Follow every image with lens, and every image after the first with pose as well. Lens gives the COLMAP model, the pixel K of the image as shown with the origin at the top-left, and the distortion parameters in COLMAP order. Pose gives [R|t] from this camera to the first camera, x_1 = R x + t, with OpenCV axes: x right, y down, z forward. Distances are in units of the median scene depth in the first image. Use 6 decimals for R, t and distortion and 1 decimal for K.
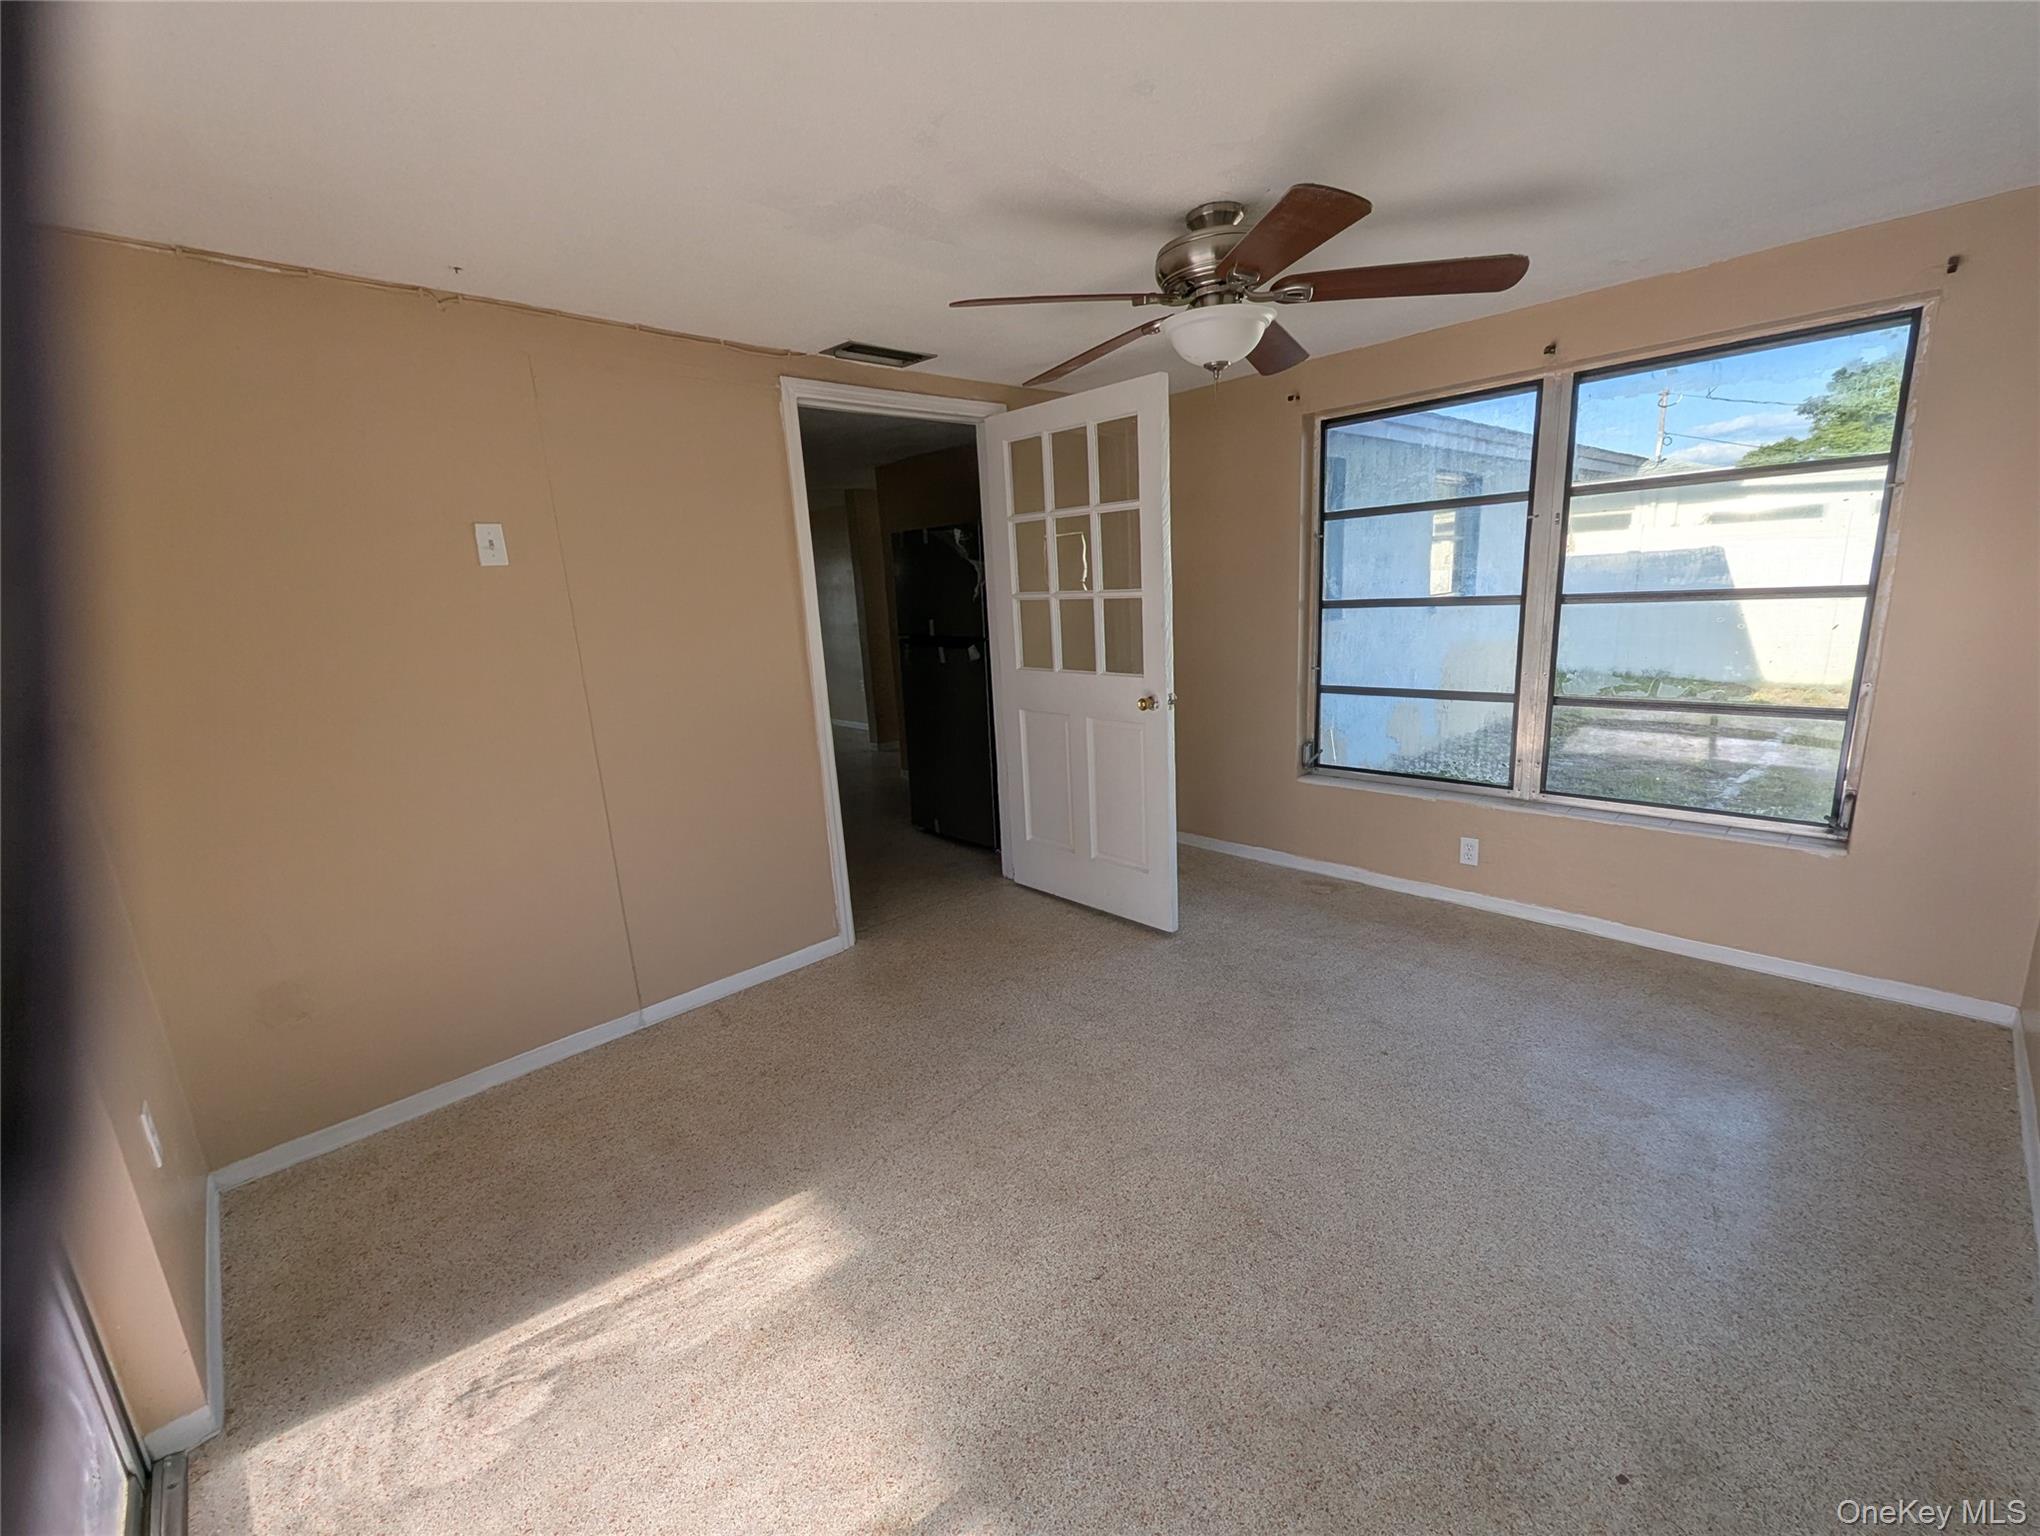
lens RADIAL K [[848.2, 0, 1022.5], [0, 848.2, 776.3], [0, 0, 1]] dist [-0.000088, 0.000071]
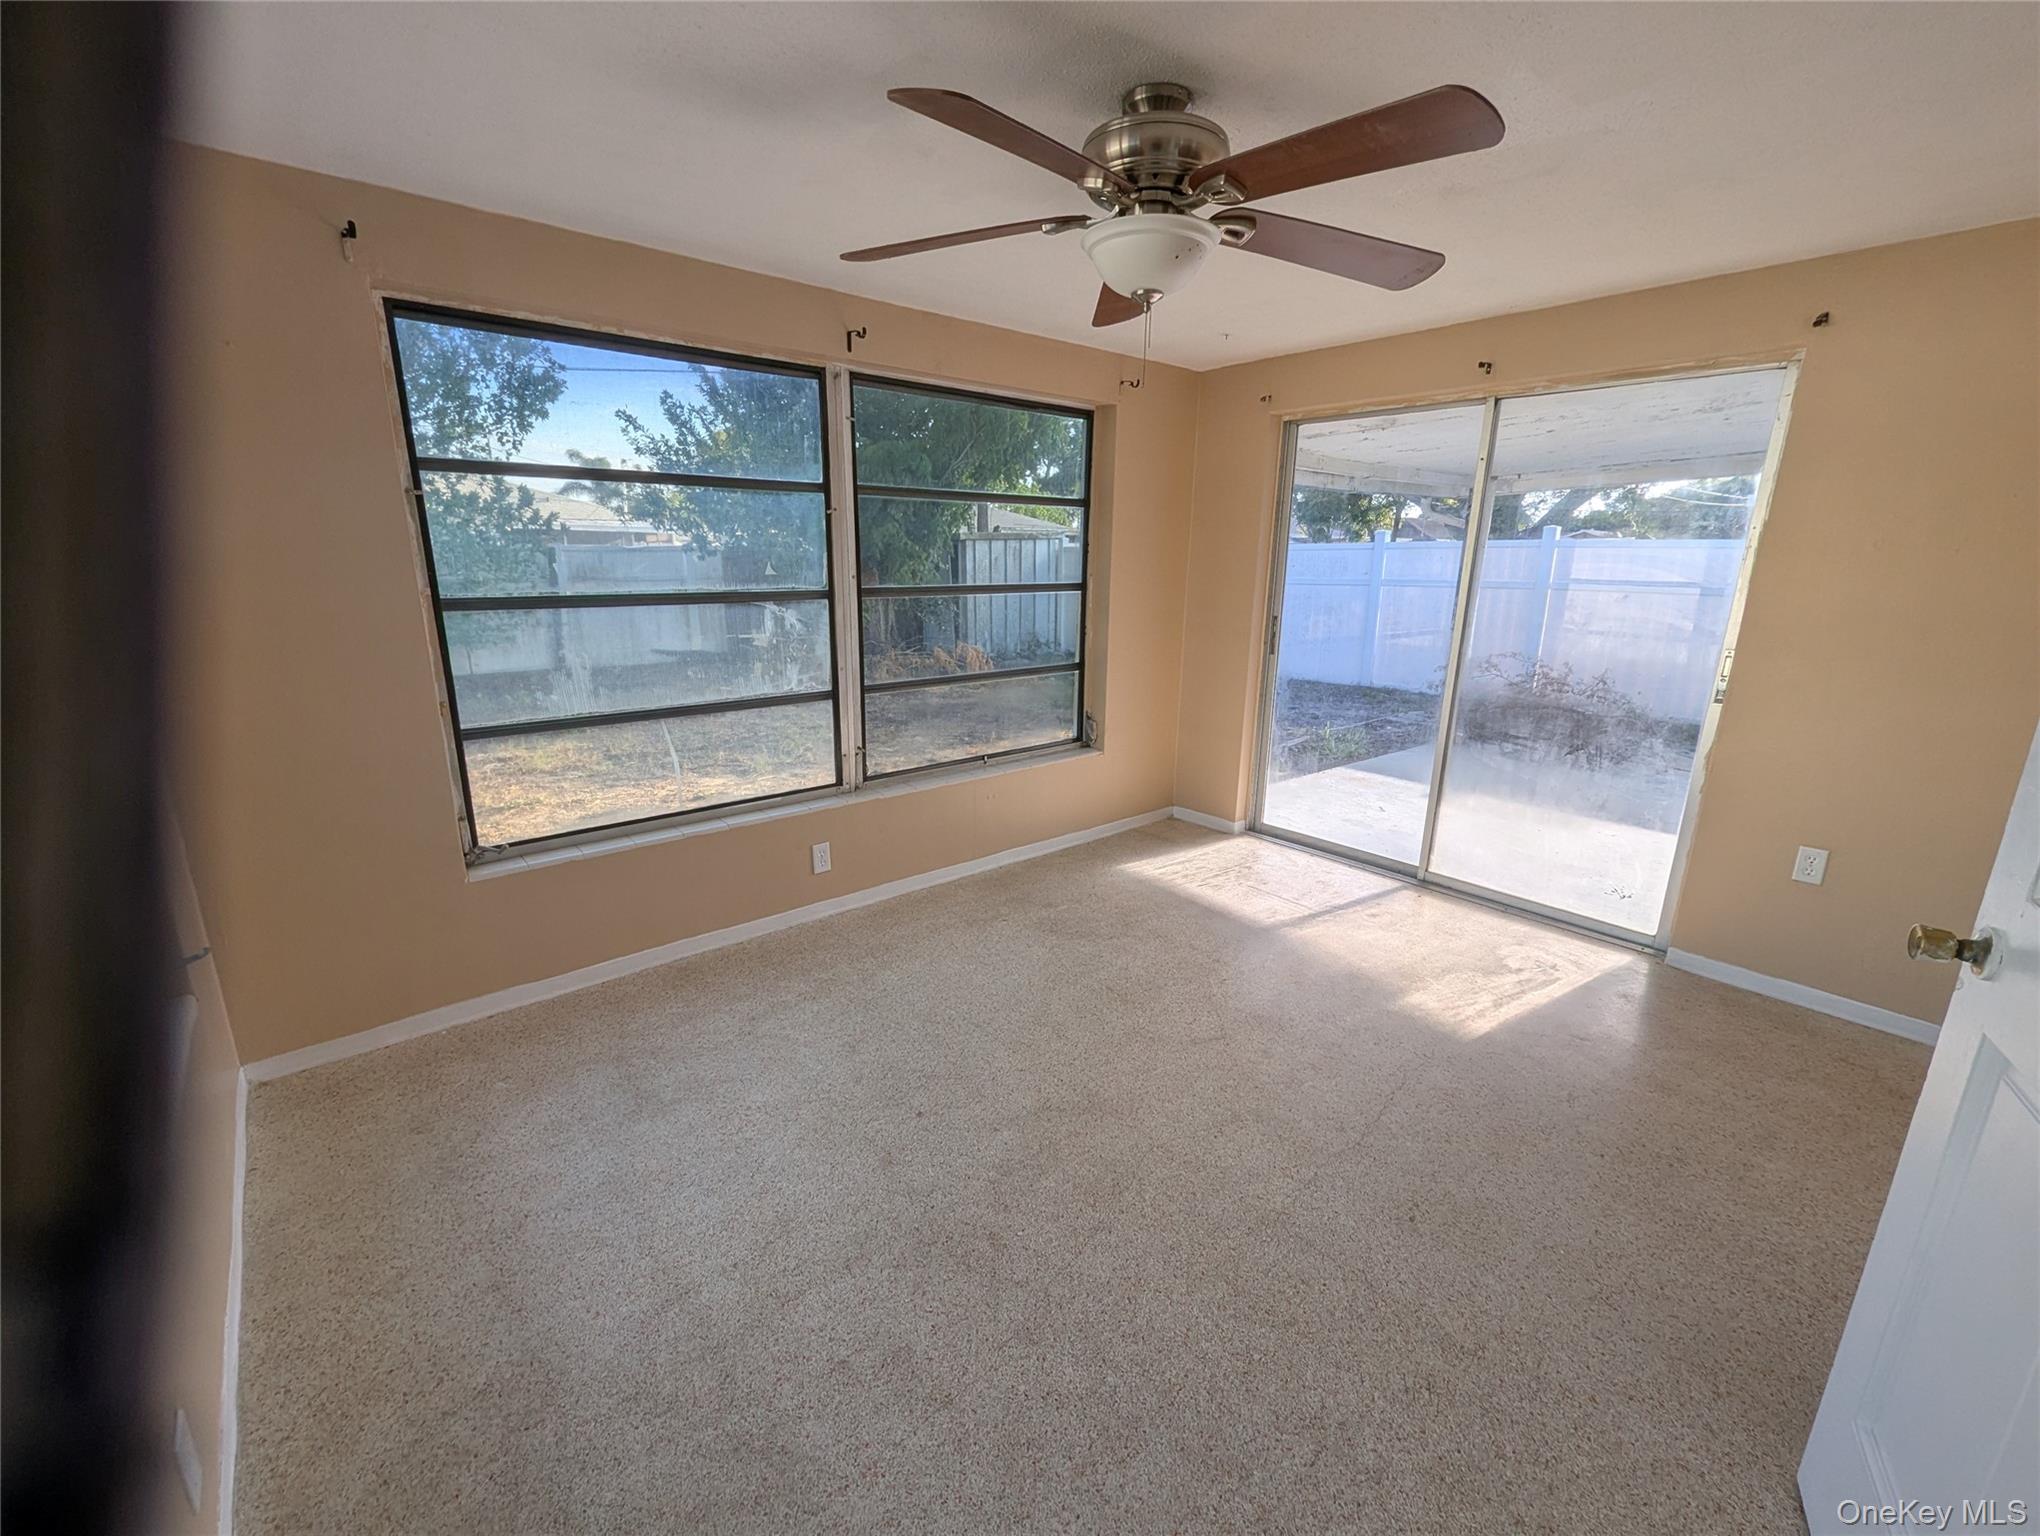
lens RADIAL K [[848.2, 0, 1022.5], [0, 848.2, 776.3], [0, 0, 1]] dist [-0.000088, 0.000071]
pose [[-0.997436, 0.031369, 0.064322, 0.317973], [0.057652, 0.884730, 0.462525, -0.477598], [-0.042398, 0.465048, -0.884270, 2.013344]]
